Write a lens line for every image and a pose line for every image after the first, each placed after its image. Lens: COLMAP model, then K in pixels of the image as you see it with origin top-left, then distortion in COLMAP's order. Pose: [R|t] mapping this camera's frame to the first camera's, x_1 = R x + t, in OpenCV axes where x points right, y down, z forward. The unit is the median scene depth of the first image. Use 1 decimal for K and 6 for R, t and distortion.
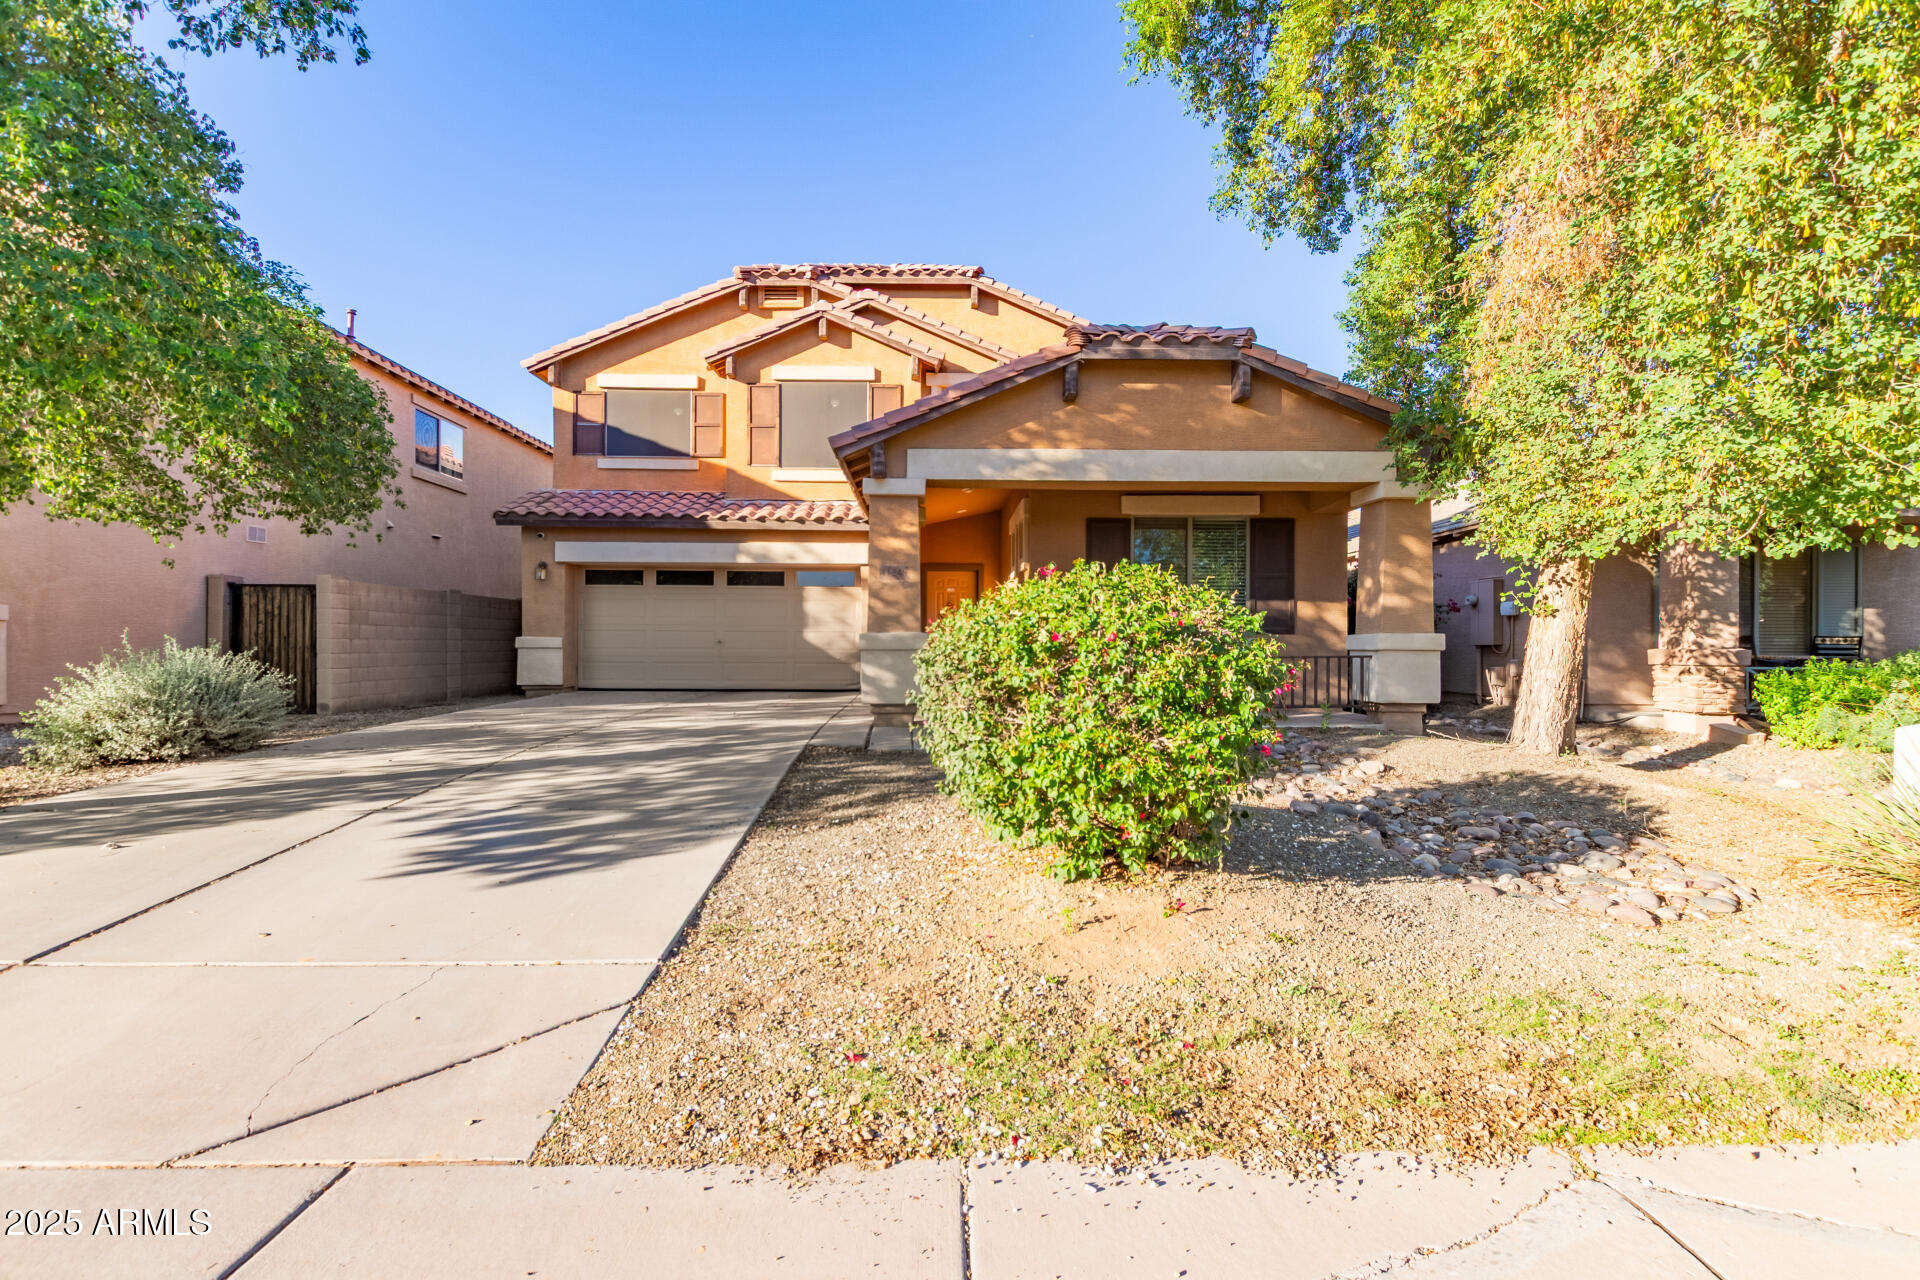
lens RADIAL K [[858.4, 0, 960.0], [0, 858.4, 640.0], [0, 0, 1]] dist [0.000923, 0.000104]
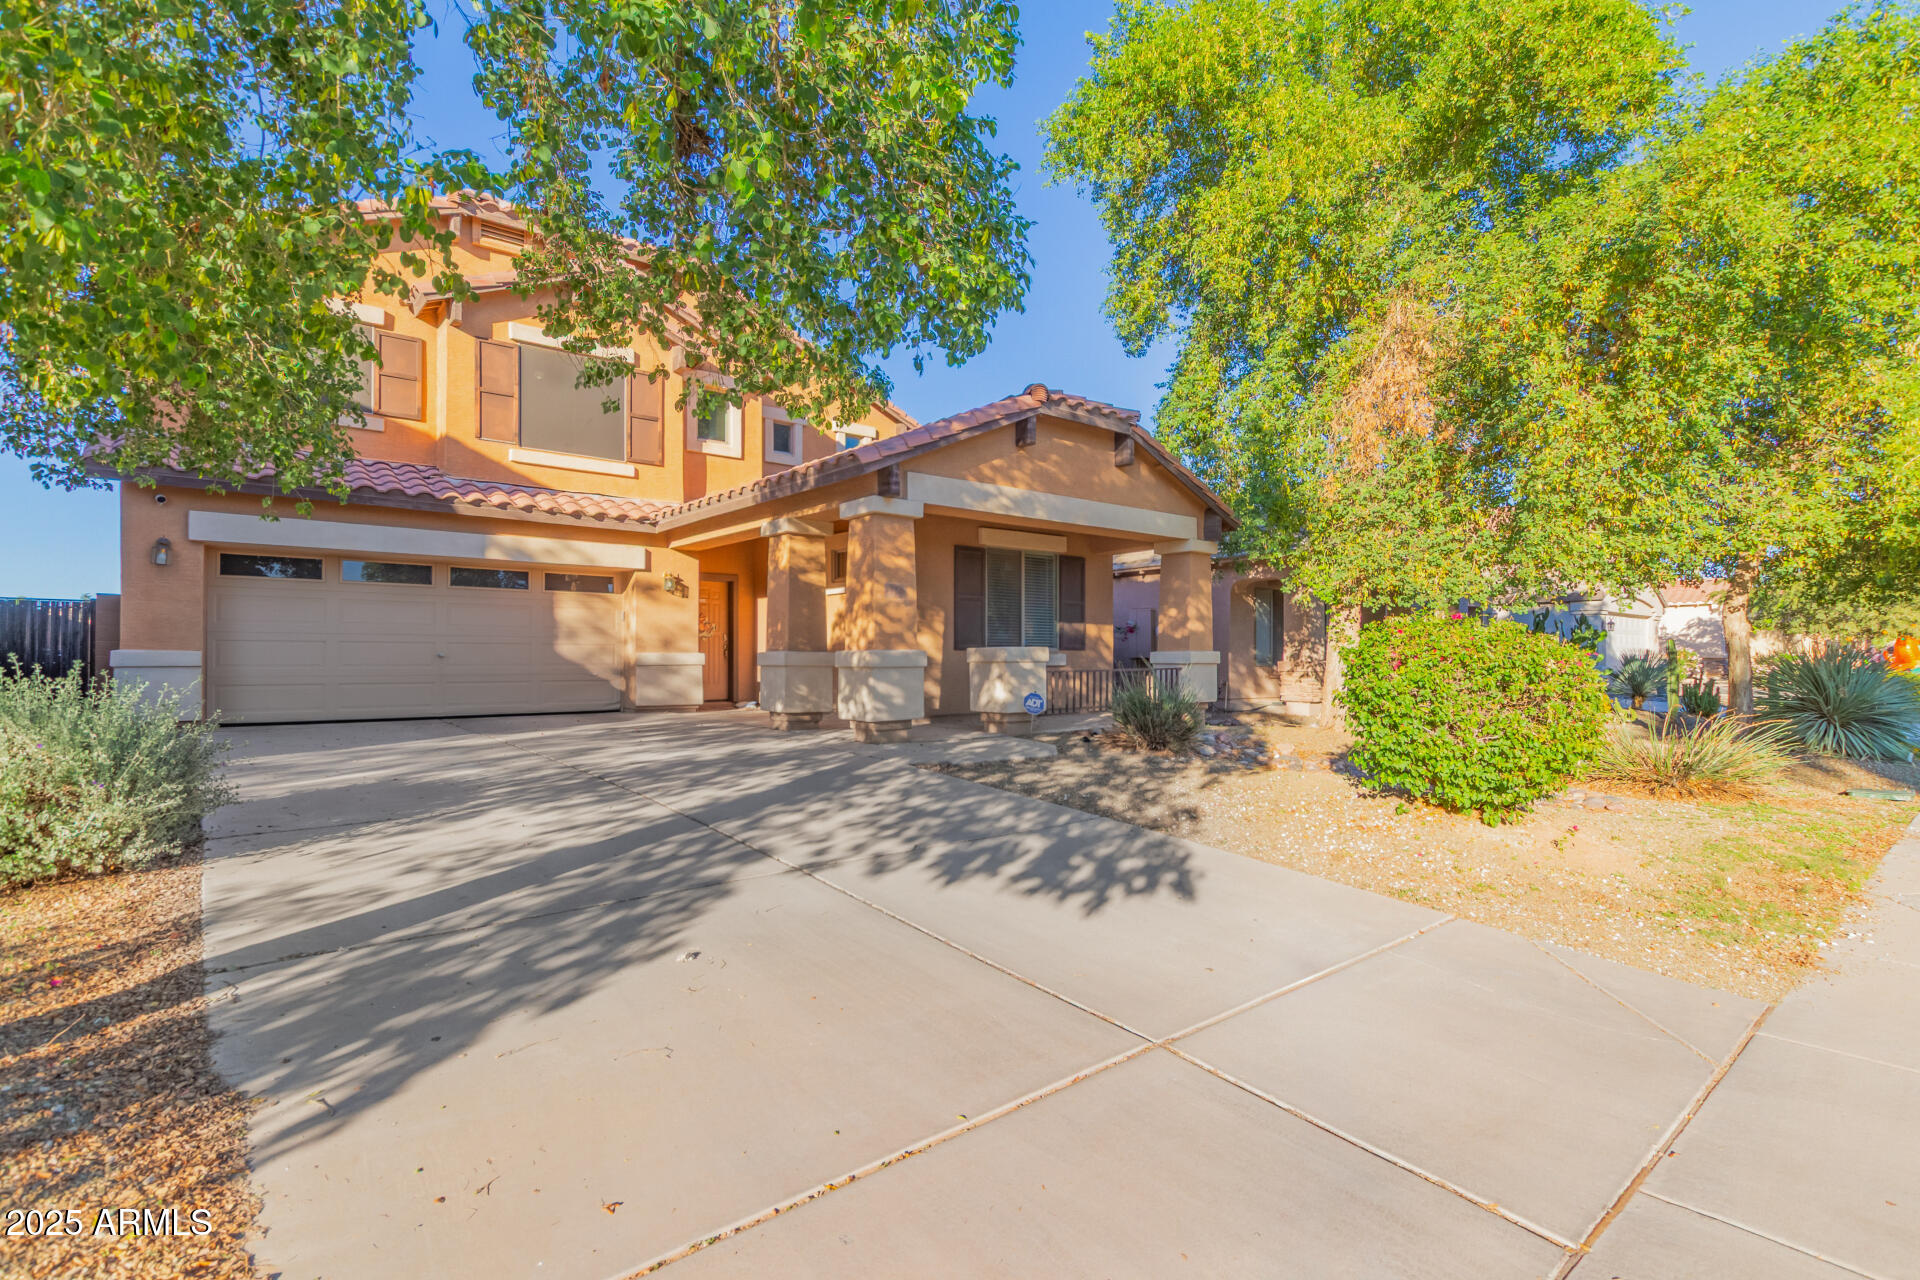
lens RADIAL K [[855.0, 0, 960.0], [0, 855.0, 640.0], [0, 0, 1]] dist [0.000155, 0.000161]
pose [[0.796188, 0.009065, 0.604982, -0.506881], [-0.001581, 0.999916, -0.012902, -0.004980], [-0.605048, 0.009316, 0.796135, 0.118889]]
